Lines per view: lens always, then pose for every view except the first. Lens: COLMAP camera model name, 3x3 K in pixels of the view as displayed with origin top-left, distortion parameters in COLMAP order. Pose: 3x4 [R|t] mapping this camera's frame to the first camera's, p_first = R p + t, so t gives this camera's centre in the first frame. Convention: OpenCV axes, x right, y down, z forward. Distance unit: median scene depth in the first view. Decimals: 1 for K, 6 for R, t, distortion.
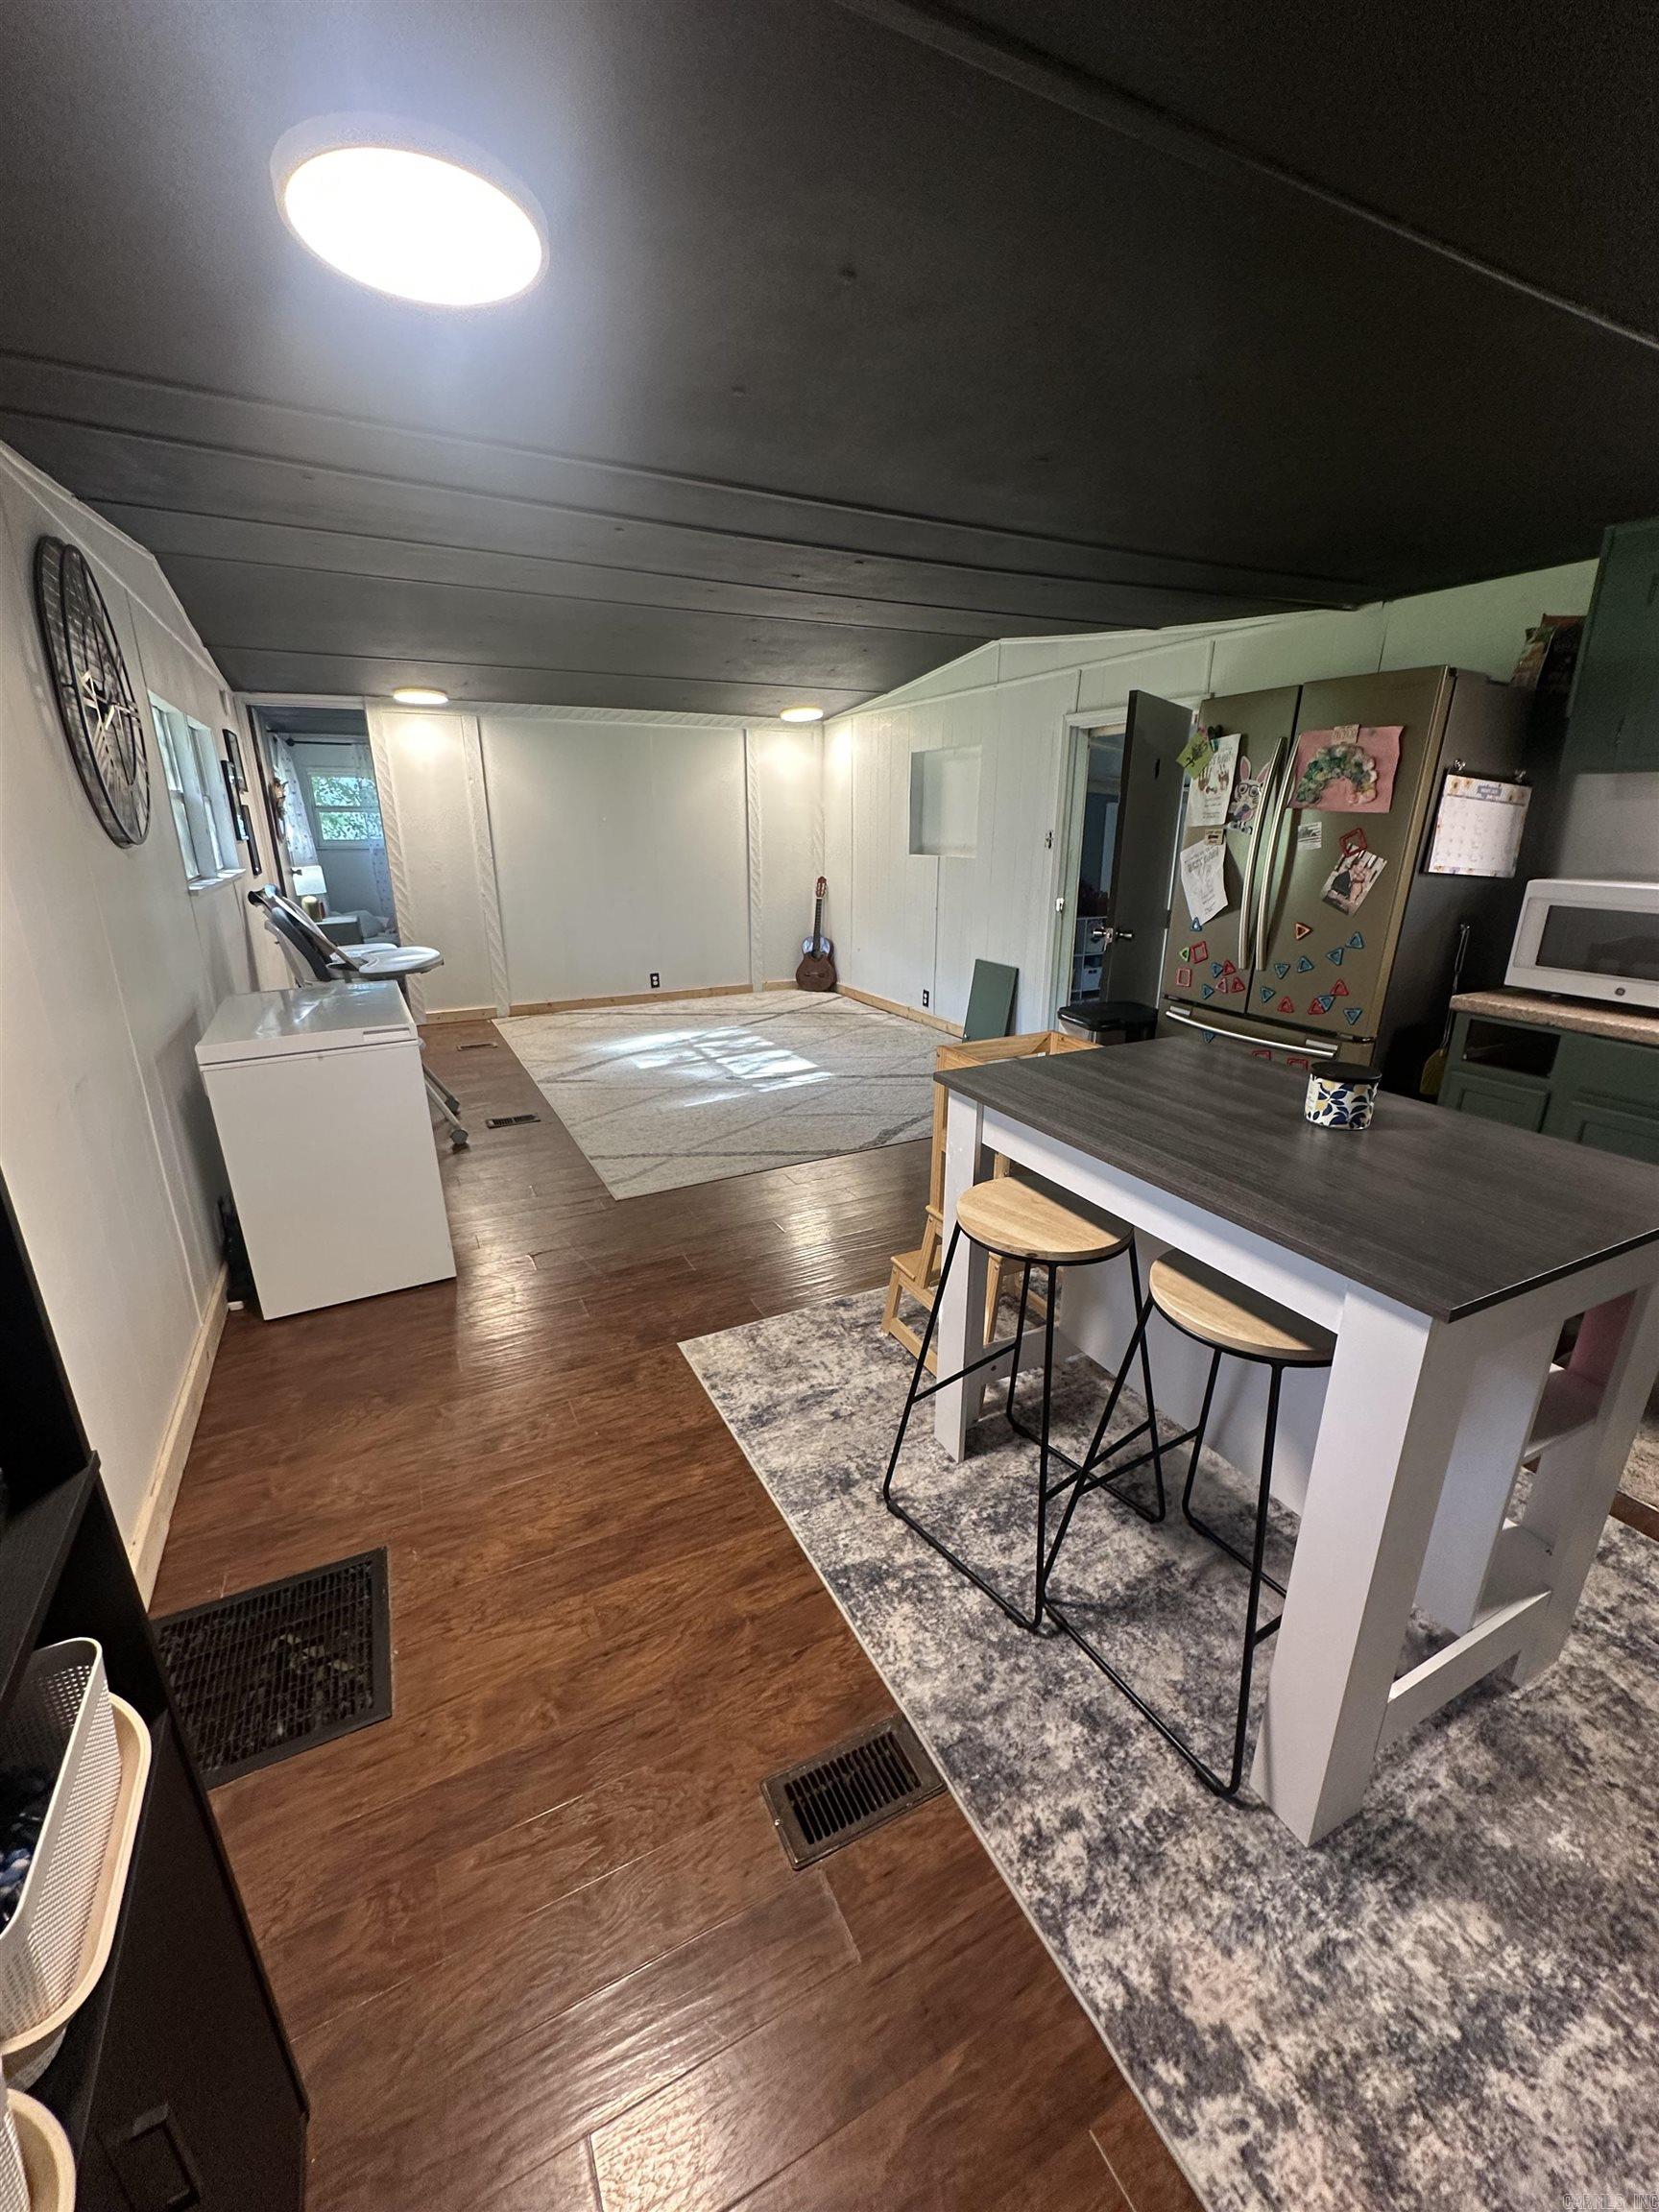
lens RADIAL K [[889.5, 0, 828.0], [0, 889.5, 1105.8], [0, 0, 1]] dist [-0.003303, 0.001314]
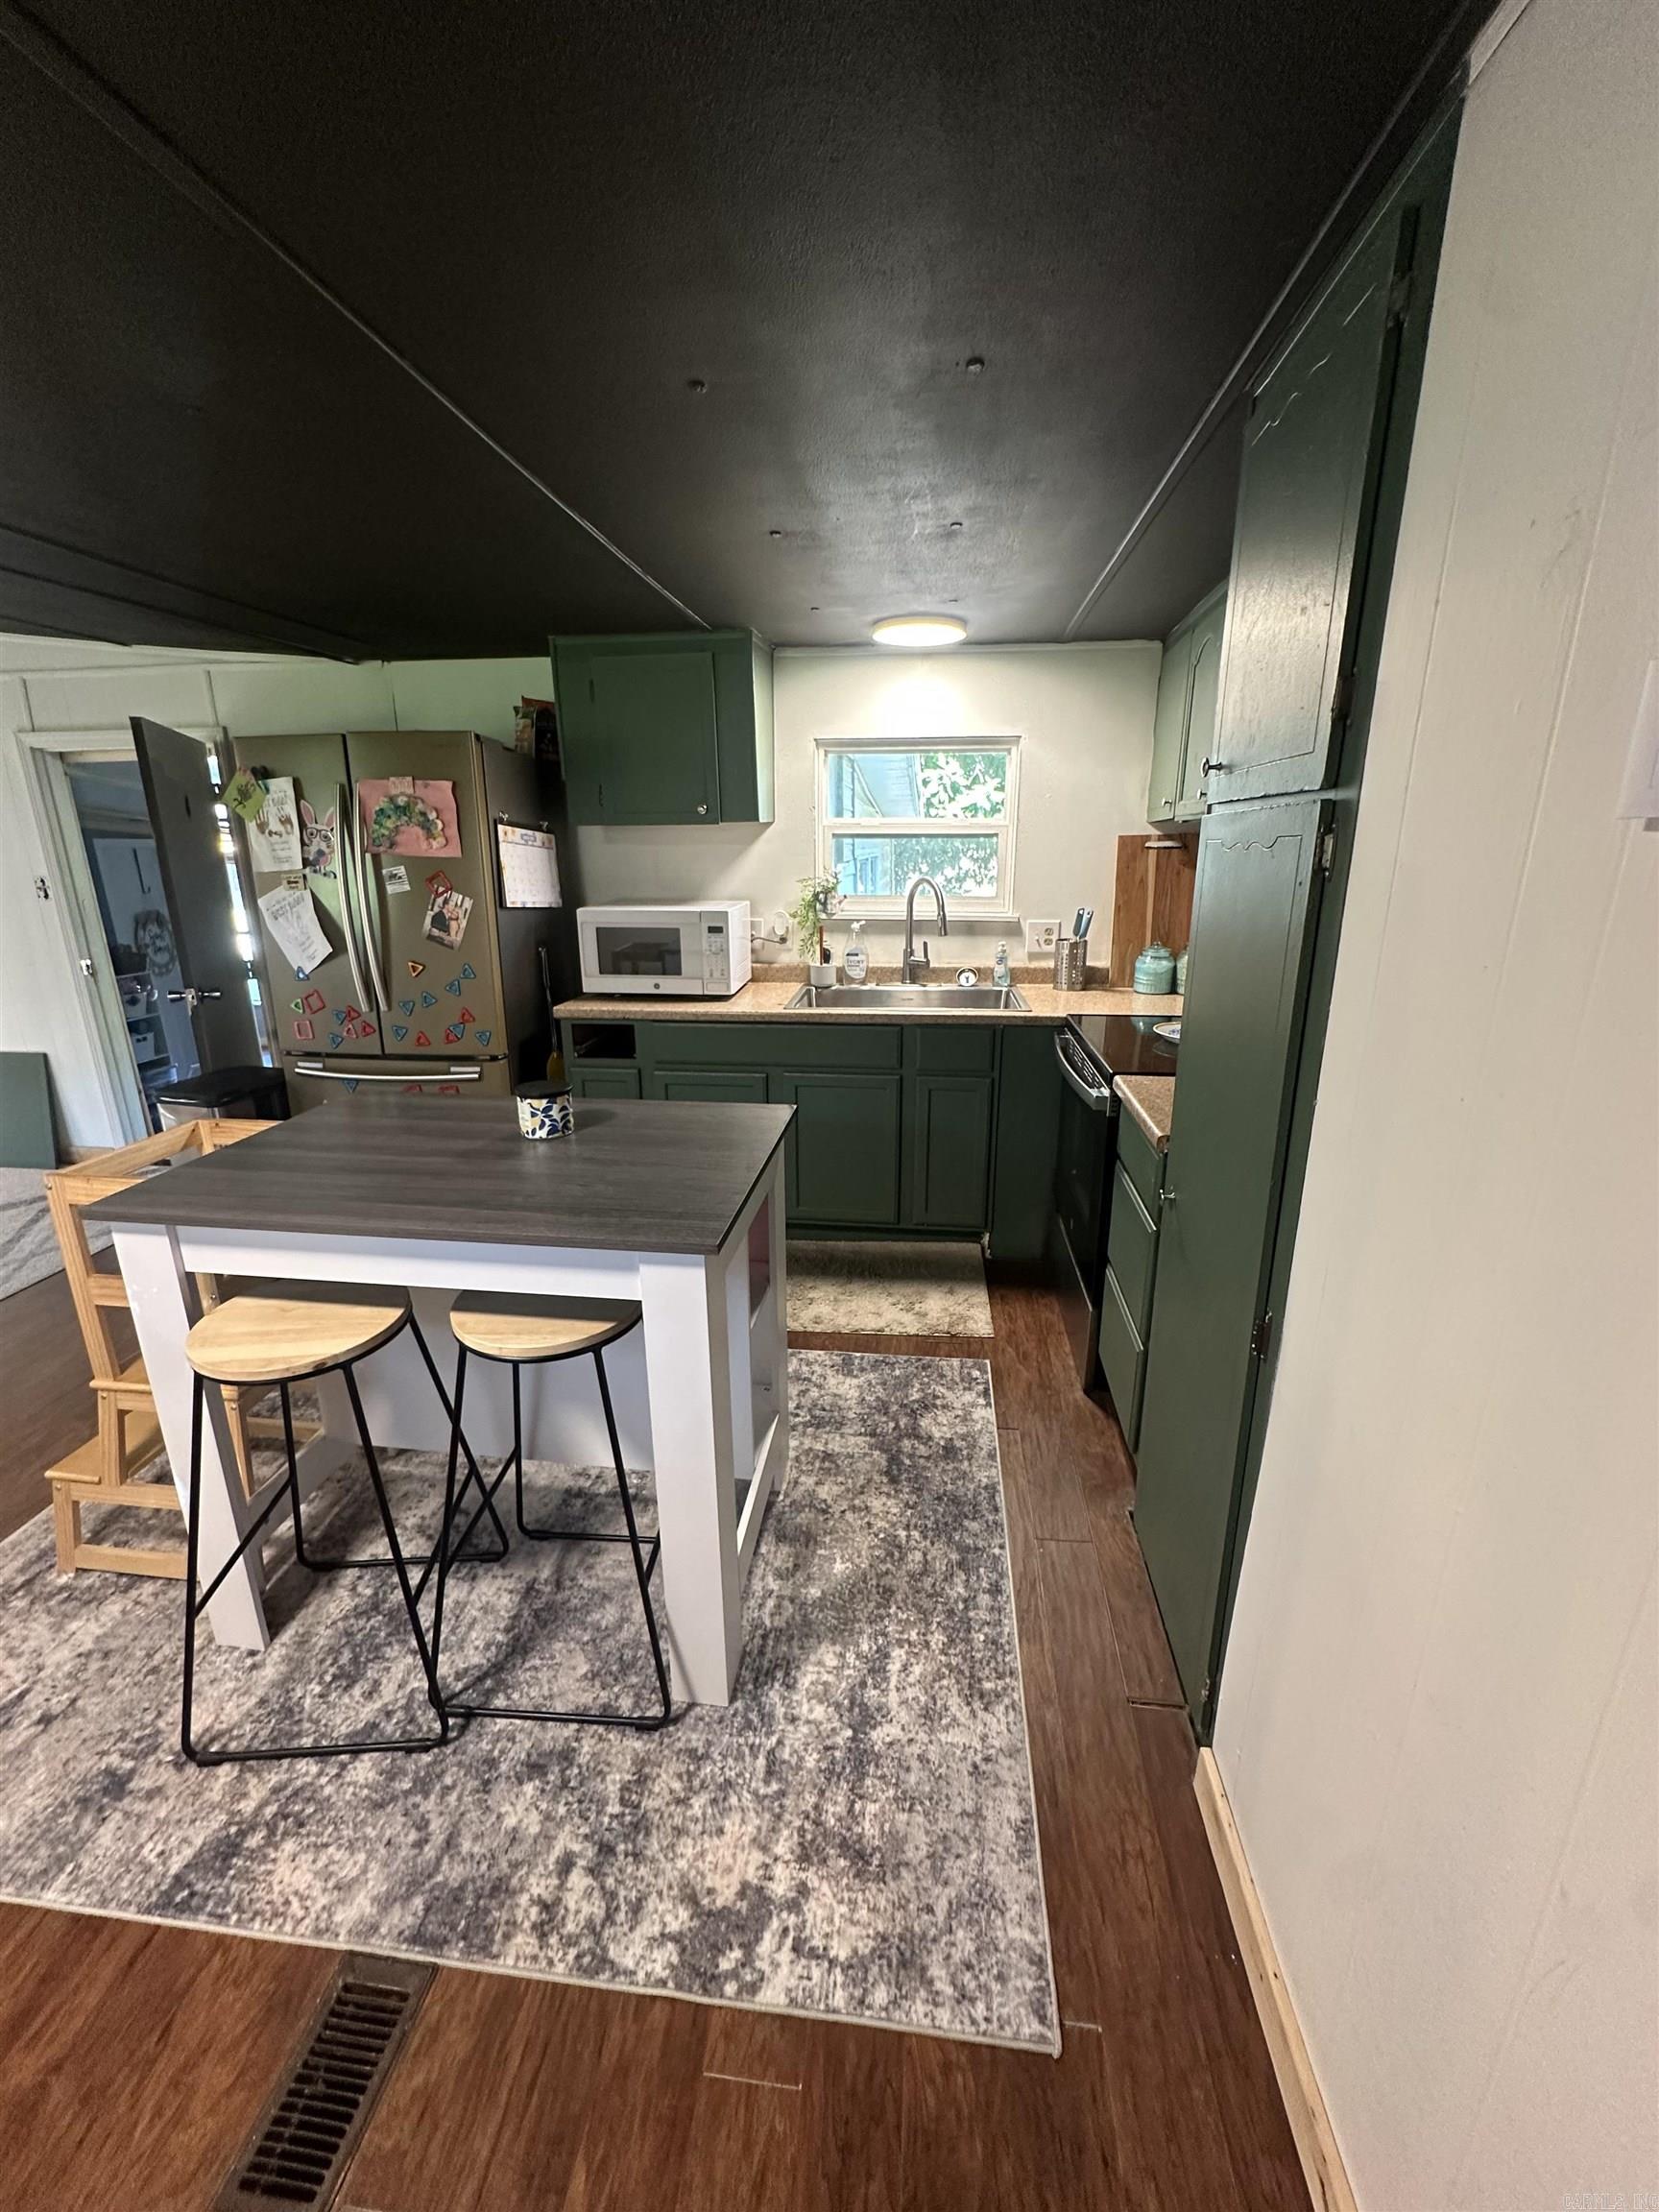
lens RADIAL K [[889.5, 0, 828.3], [0, 889.5, 1105.5], [0, 0, 1]] dist [-0.003303, 0.001314]
pose [[0.551641, -0.236367, 0.799889, -0.116342], [0.262285, 0.959515, 0.102653, -0.032734], [-0.791769, 0.153171, 0.591304, 0.028115]]
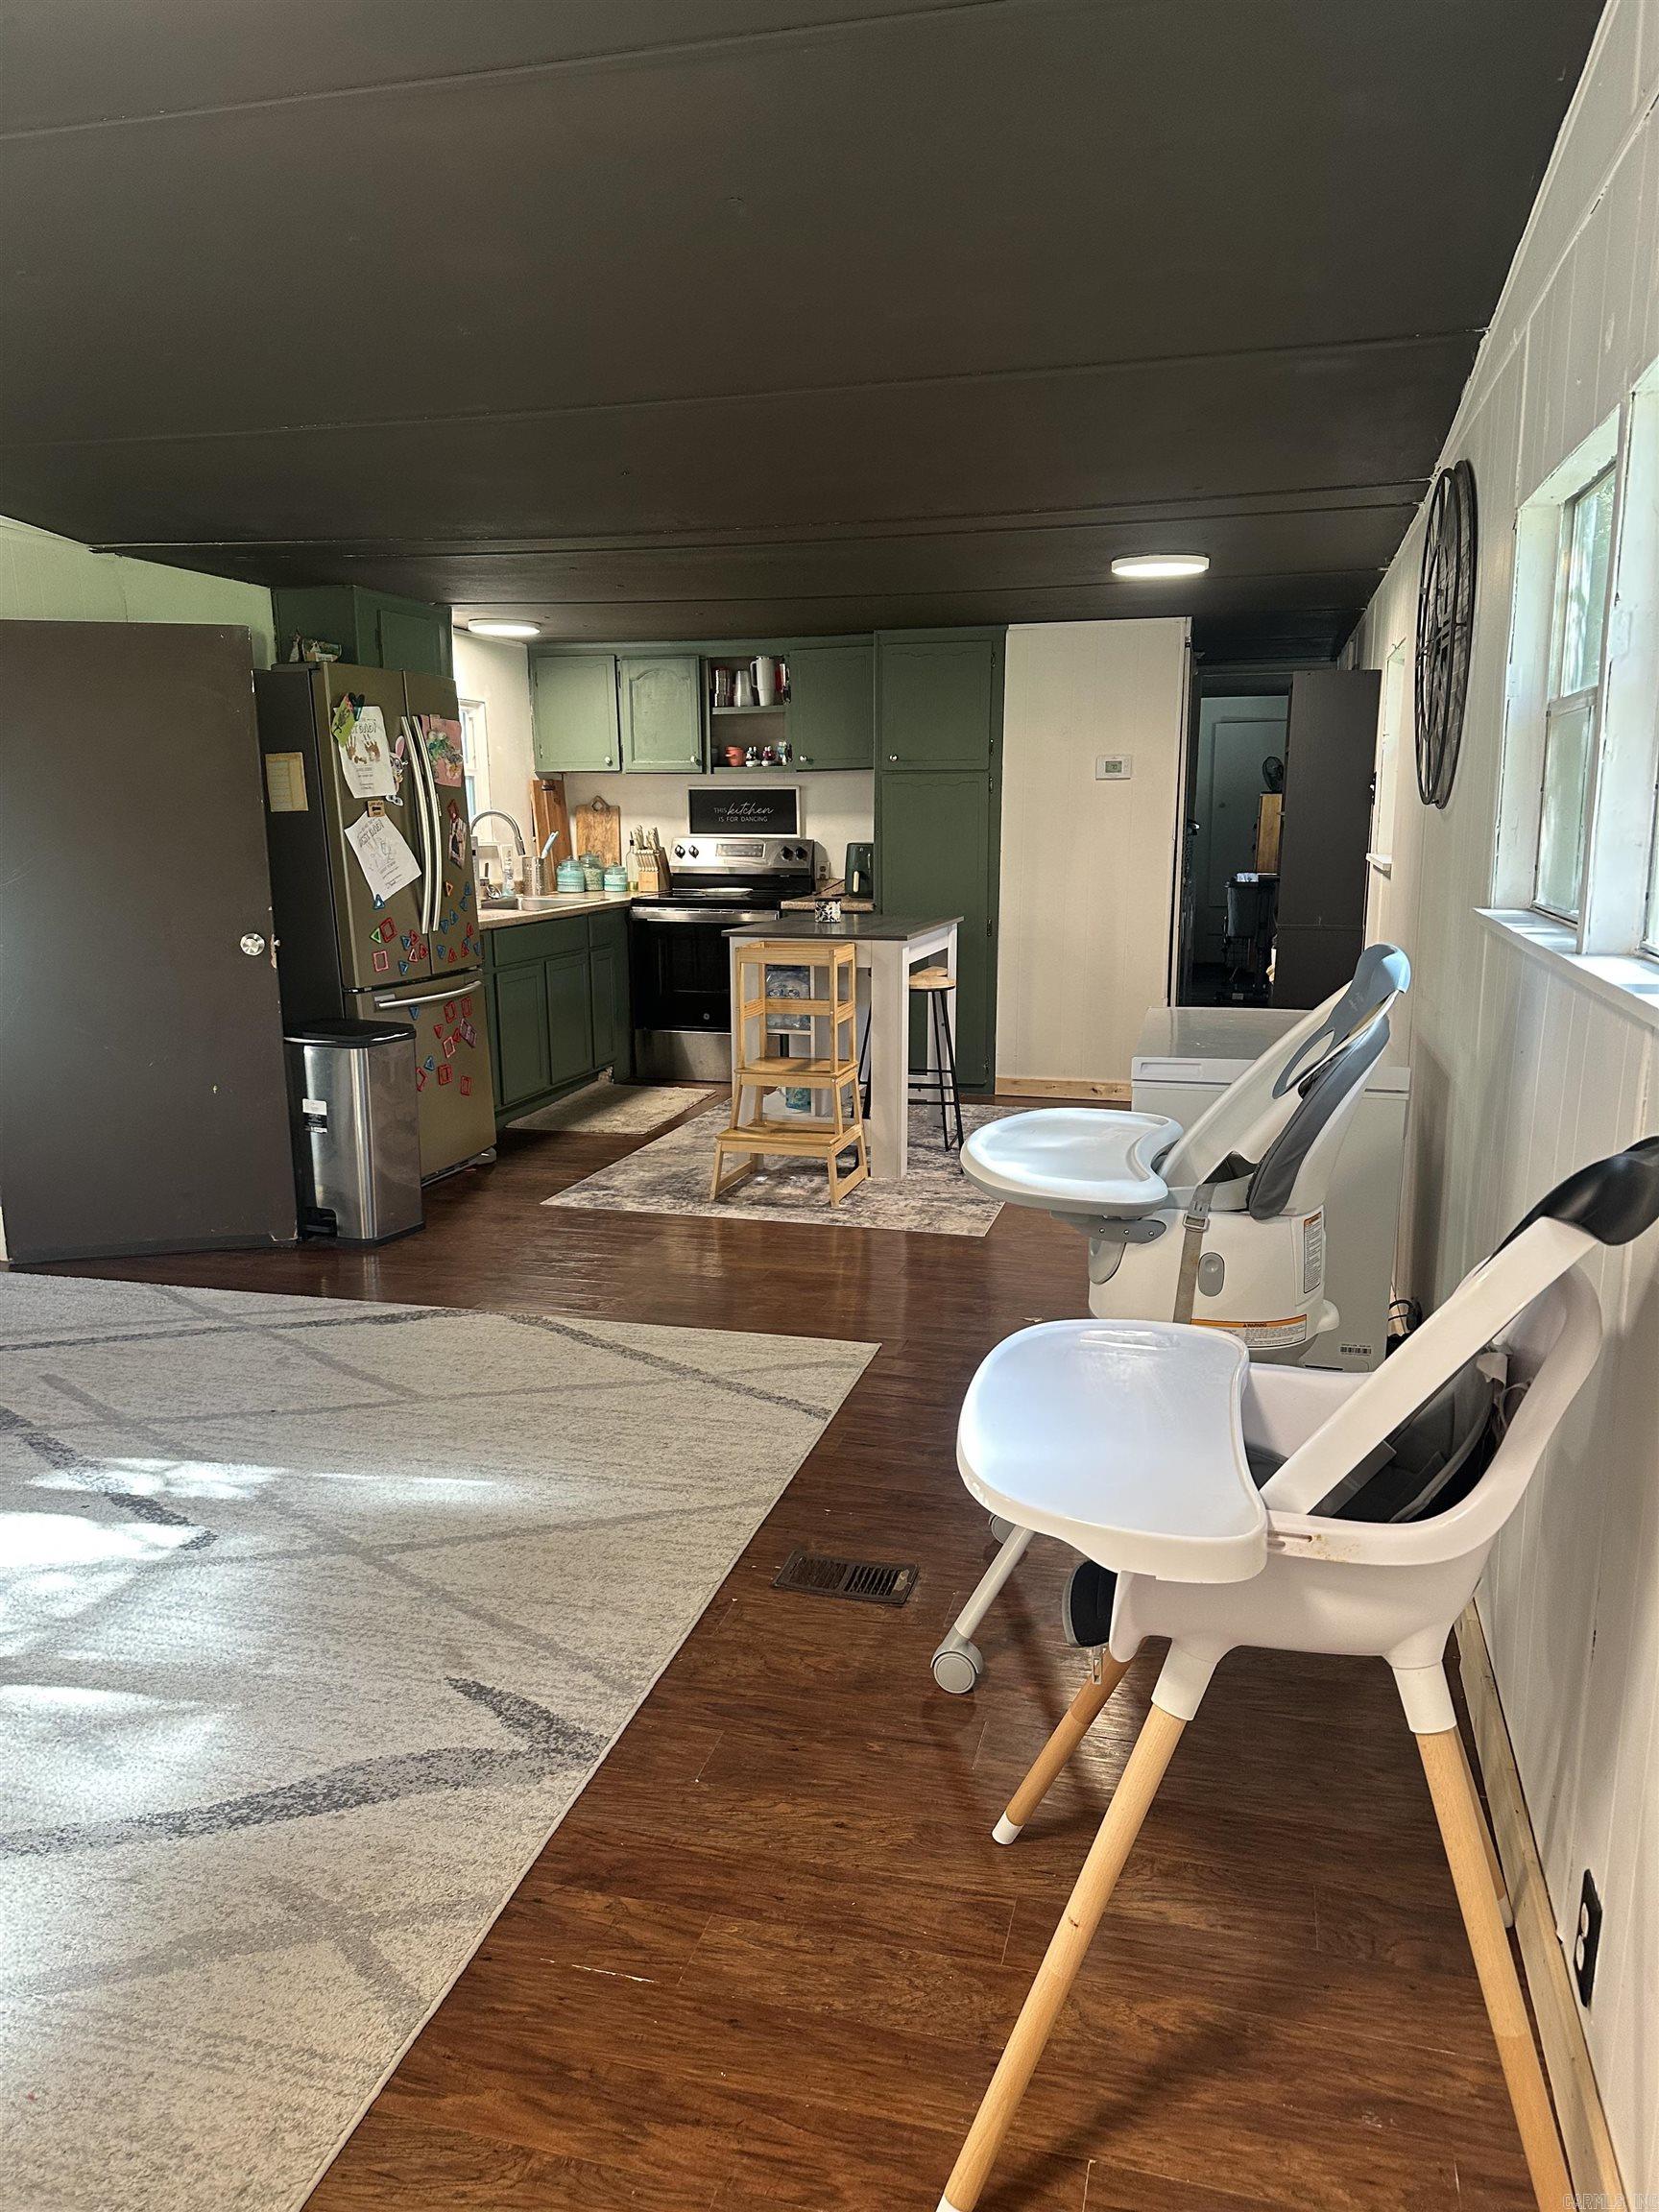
lens RADIAL K [[1550.7, 0, 854.2], [0, 1550.7, 1153.6], [0, 0, 1]] dist [0.024758, -0.027950]
pose [[-0.758604, -0.139686, 0.636402, -1.793864], [0.202568, 0.877778, 0.434132, -1.004494], [-0.619262, 0.458250, -0.637590, 3.215555]]
